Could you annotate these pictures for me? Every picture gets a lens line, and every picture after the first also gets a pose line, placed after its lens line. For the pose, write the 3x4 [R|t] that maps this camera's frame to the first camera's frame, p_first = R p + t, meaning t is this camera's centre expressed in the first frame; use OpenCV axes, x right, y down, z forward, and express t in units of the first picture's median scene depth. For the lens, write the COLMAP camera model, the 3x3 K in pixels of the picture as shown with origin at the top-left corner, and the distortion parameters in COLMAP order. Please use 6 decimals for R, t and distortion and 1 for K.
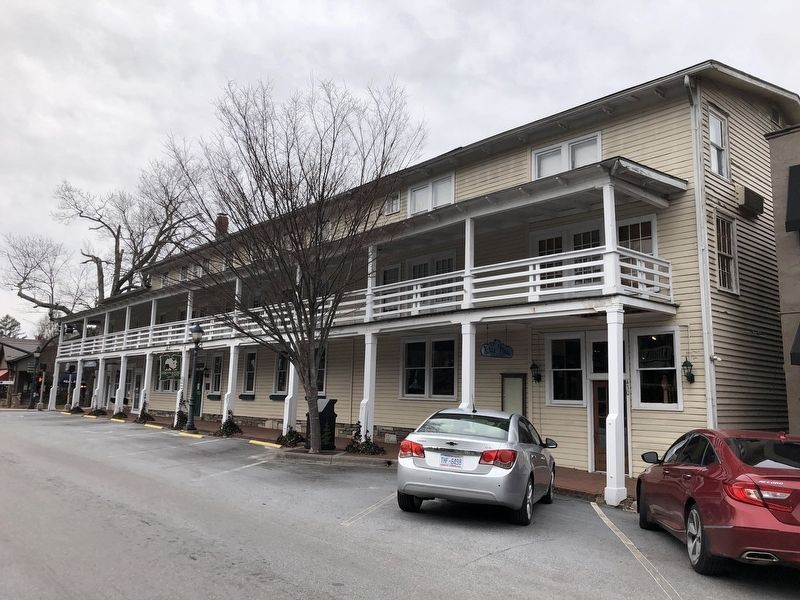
lens RADIAL K [[1122.9, 0, 400.0], [0, 1122.9, 300.0], [0, 0, 1]] dist [-0.003765, -0.051035]
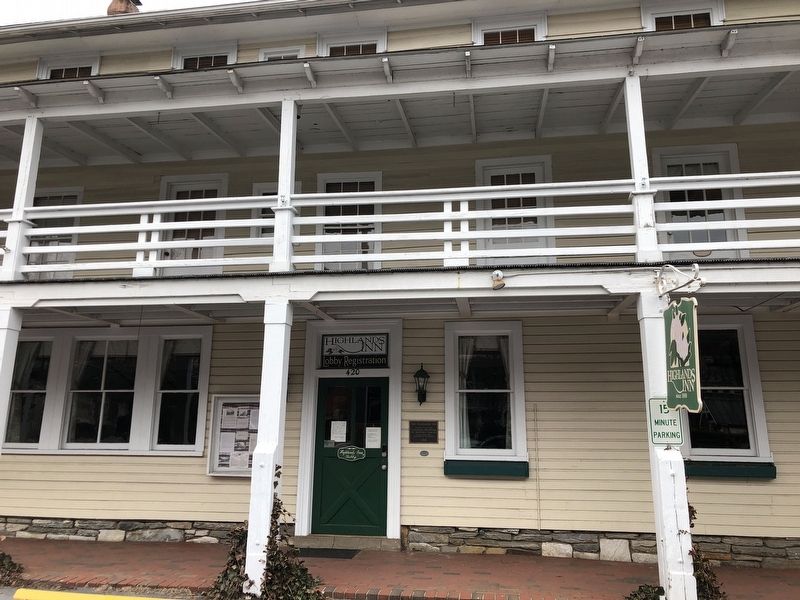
lens RADIAL K [[1122.9, 0, 400.0], [0, 1122.9, 300.0], [0, 0, 1]] dist [-0.003765, -0.051035]
pose [[0.610577, 0.068113, 0.789022, -0.308115], [-0.046629, 0.997658, -0.050040, 0.043098], [-0.790583, -0.006239, 0.612323, 0.635787]]
